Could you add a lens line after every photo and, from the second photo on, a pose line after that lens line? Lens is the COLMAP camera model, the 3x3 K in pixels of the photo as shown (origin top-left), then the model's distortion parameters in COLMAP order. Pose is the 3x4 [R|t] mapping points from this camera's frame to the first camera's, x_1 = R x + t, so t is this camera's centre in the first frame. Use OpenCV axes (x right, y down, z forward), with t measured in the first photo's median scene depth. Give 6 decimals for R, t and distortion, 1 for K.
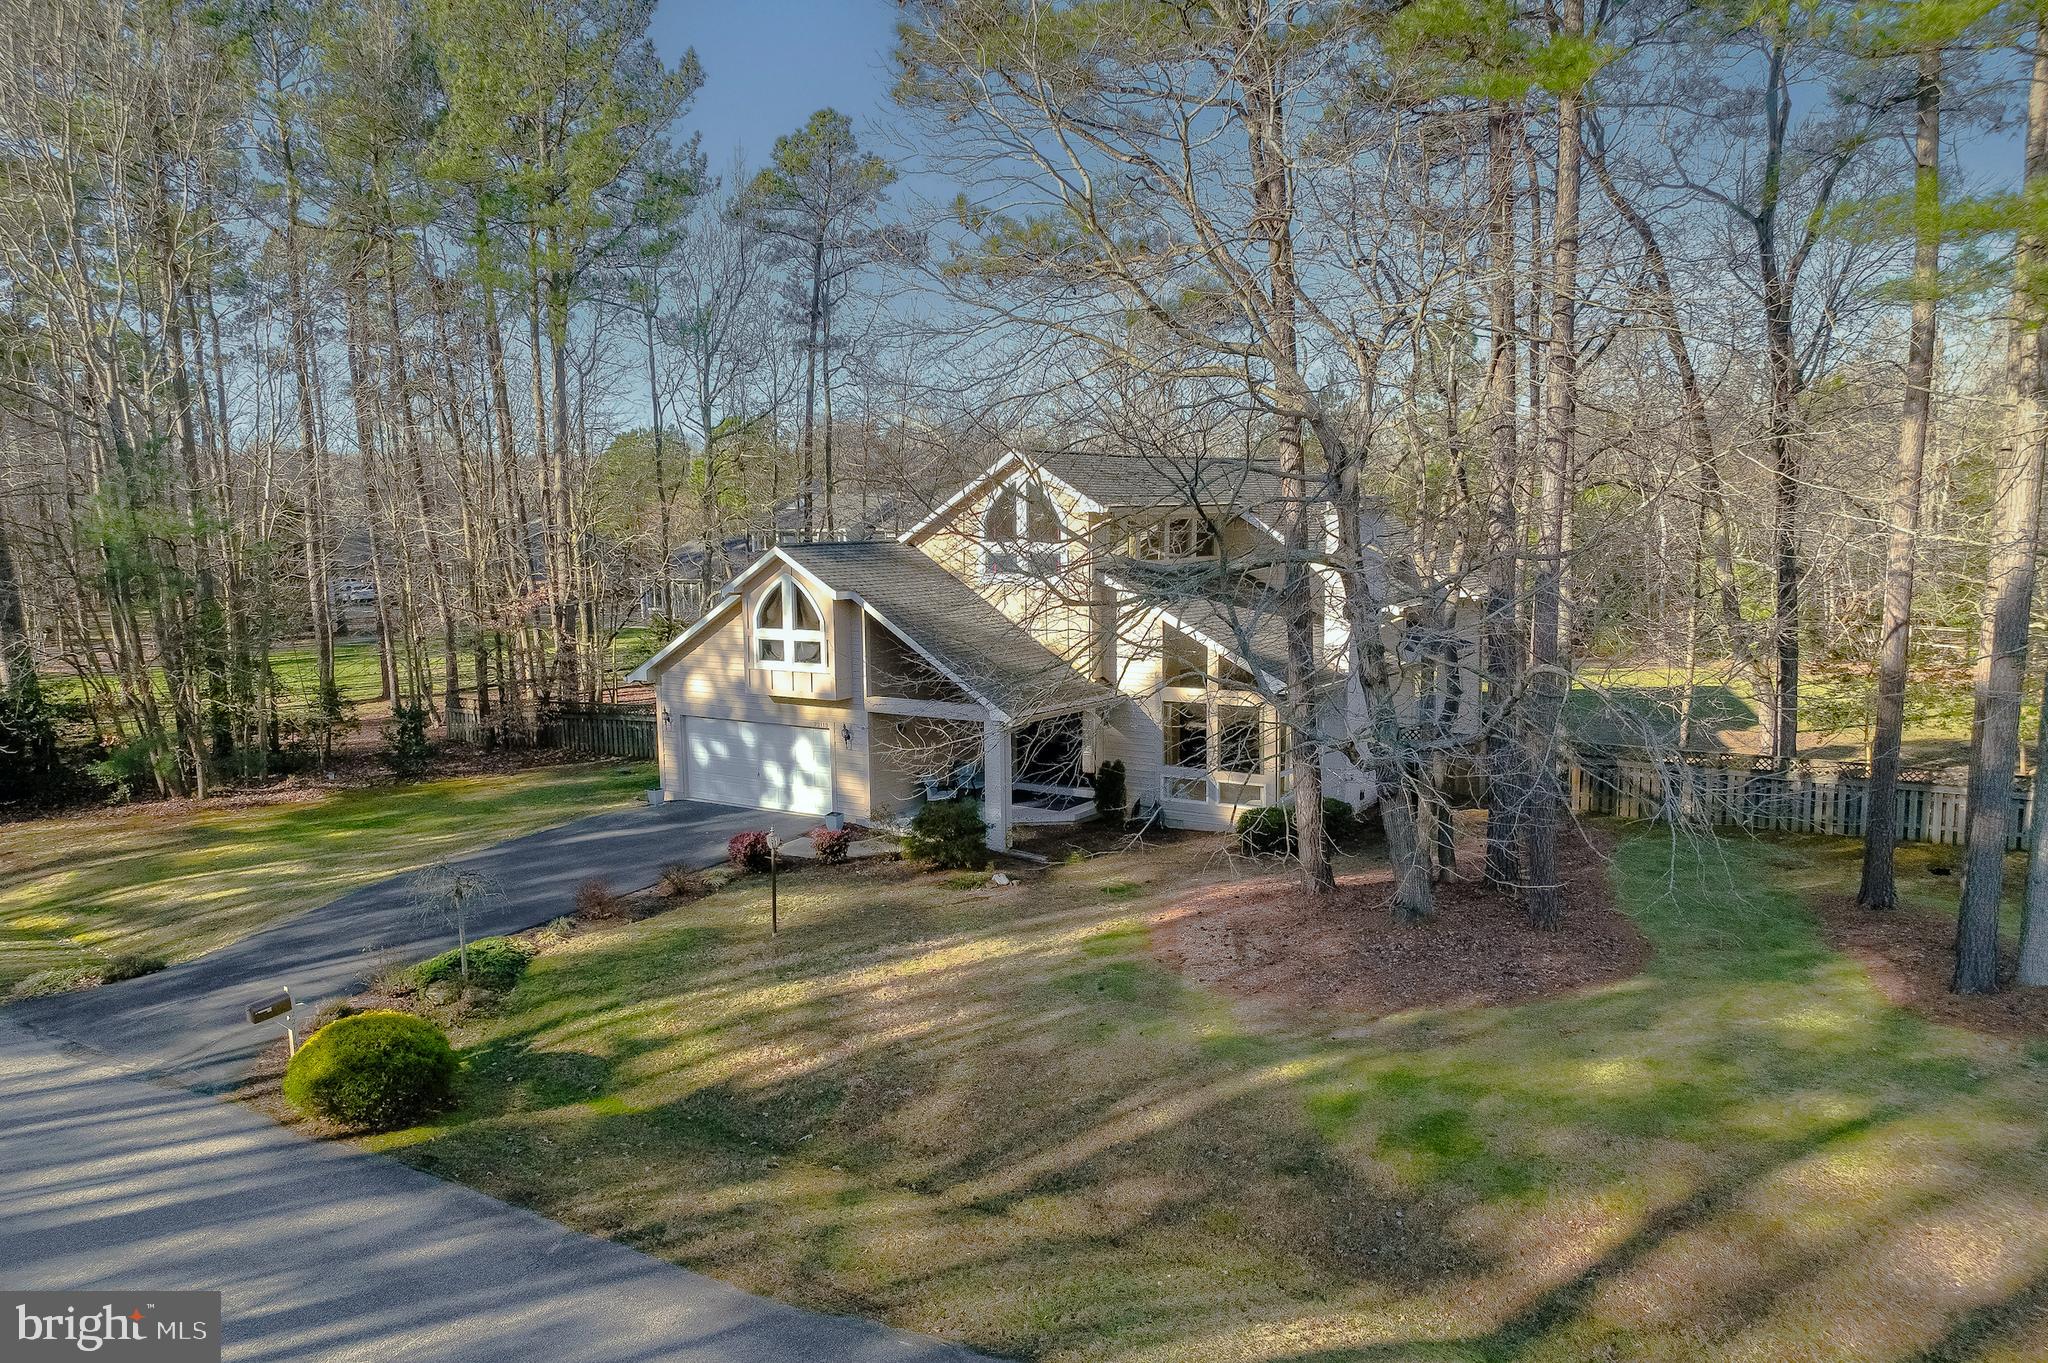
lens RADIAL K [[1348.4, 0, 1024.0], [0, 1348.4, 681.5], [0, 0, 1]] dist [0.009151, 0.003682]
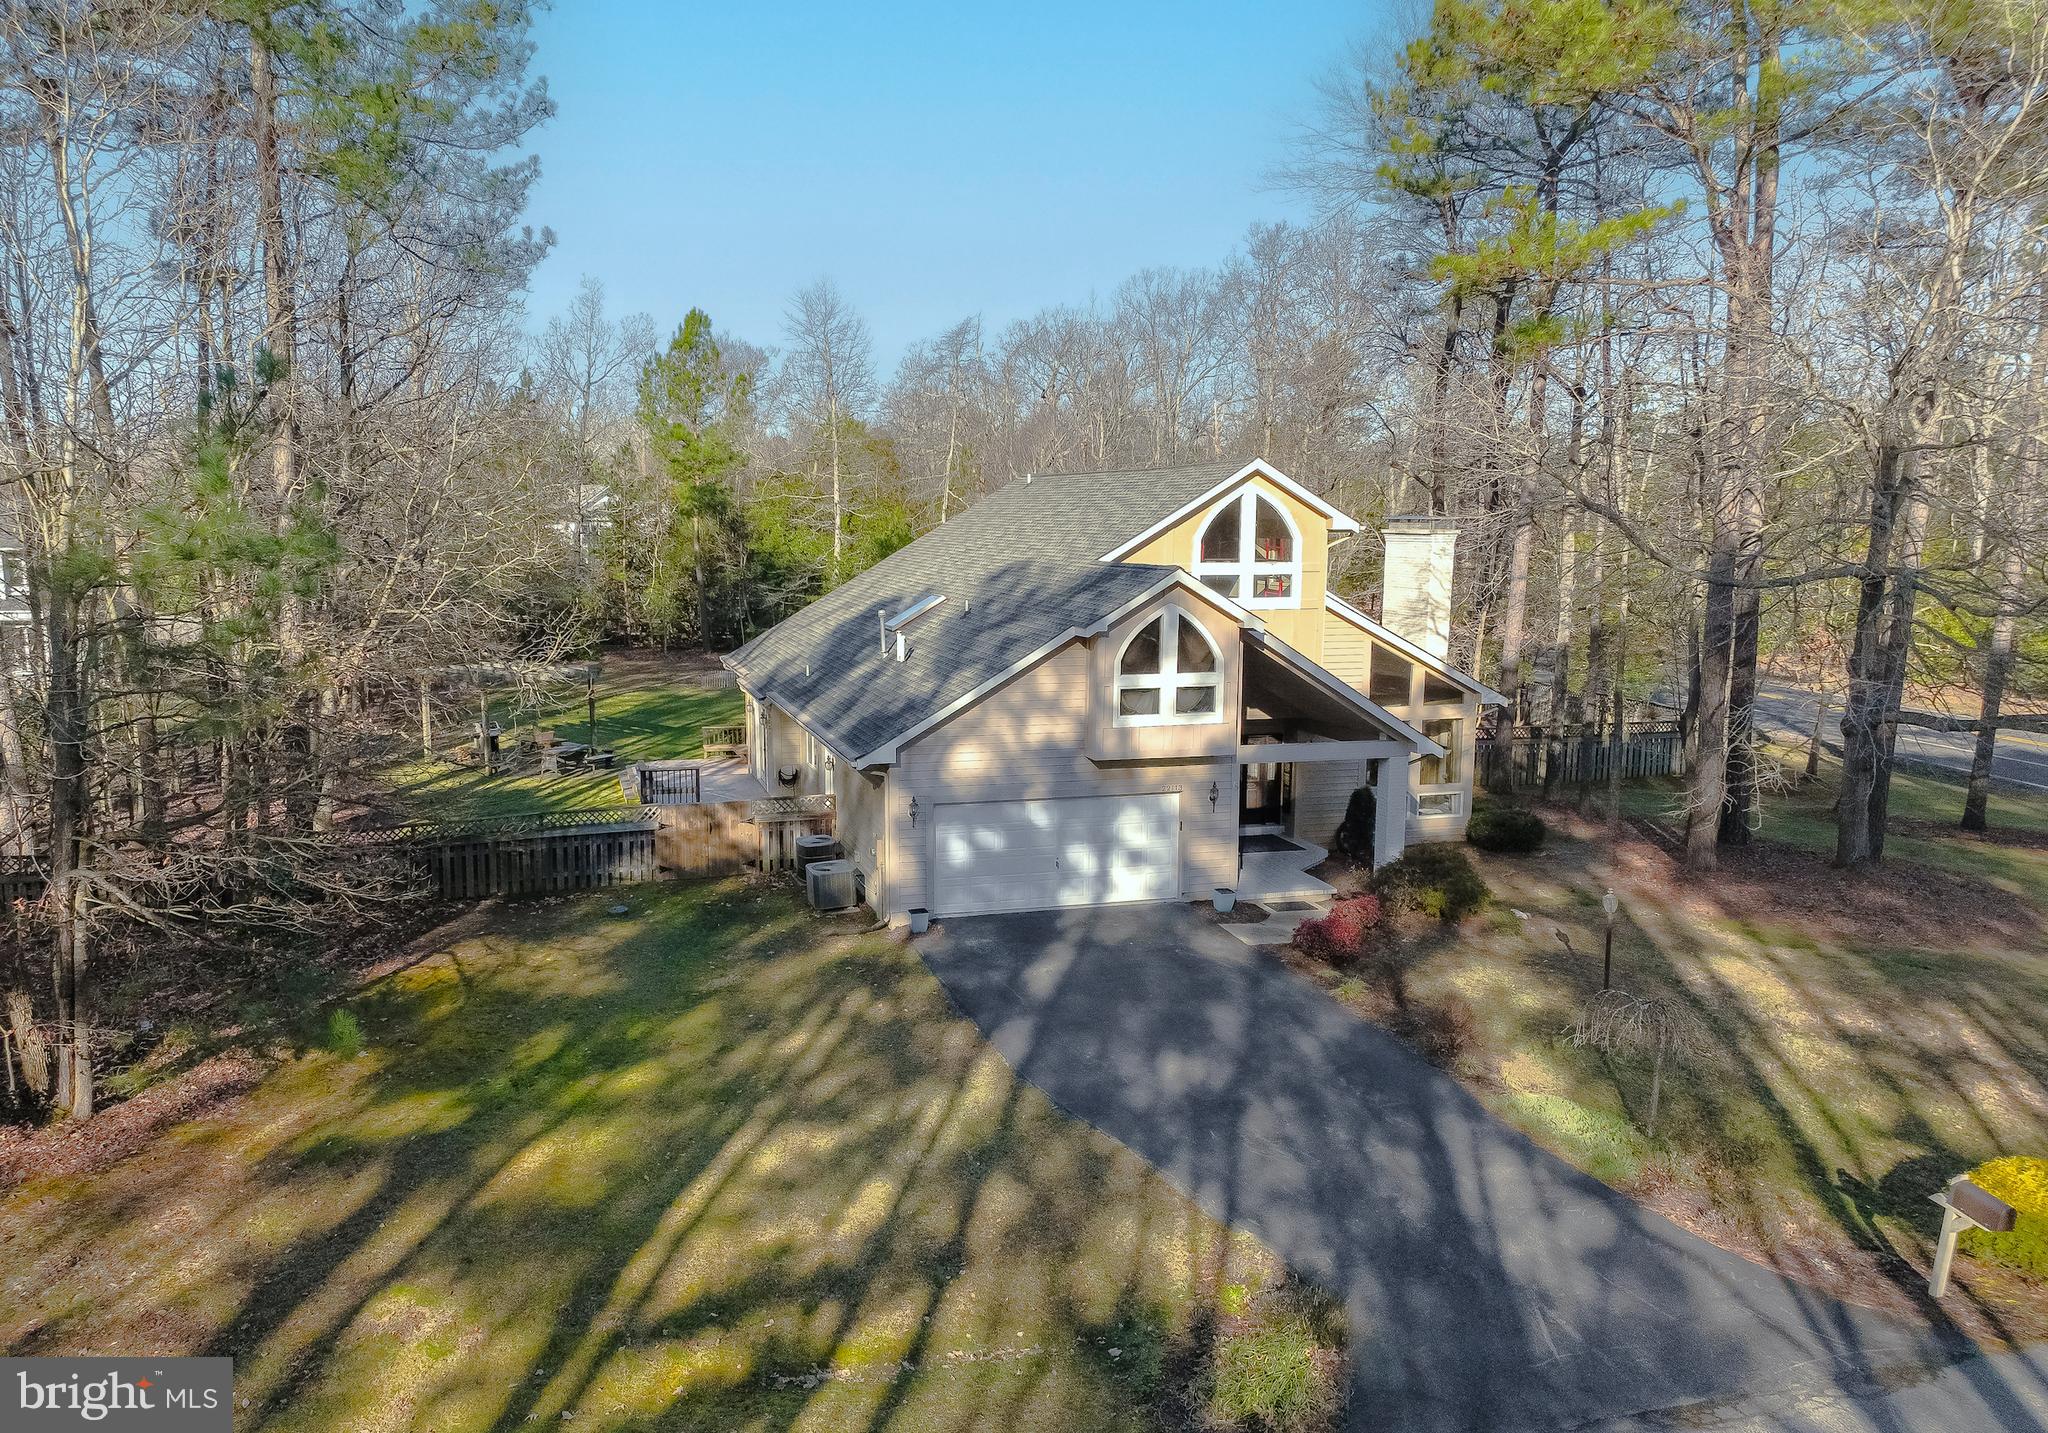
lens RADIAL K [[1438.8, 0, 1024.0], [0, 1438.8, 716.5], [0, 0, 1]] dist [-0.000485, -0.000350]
pose [[0.674707, -0.085657, 0.733099, -0.831487], [0.067063, 0.996249, 0.054683, -0.063383], [-0.735033, 0.012269, 0.677921, 0.462661]]
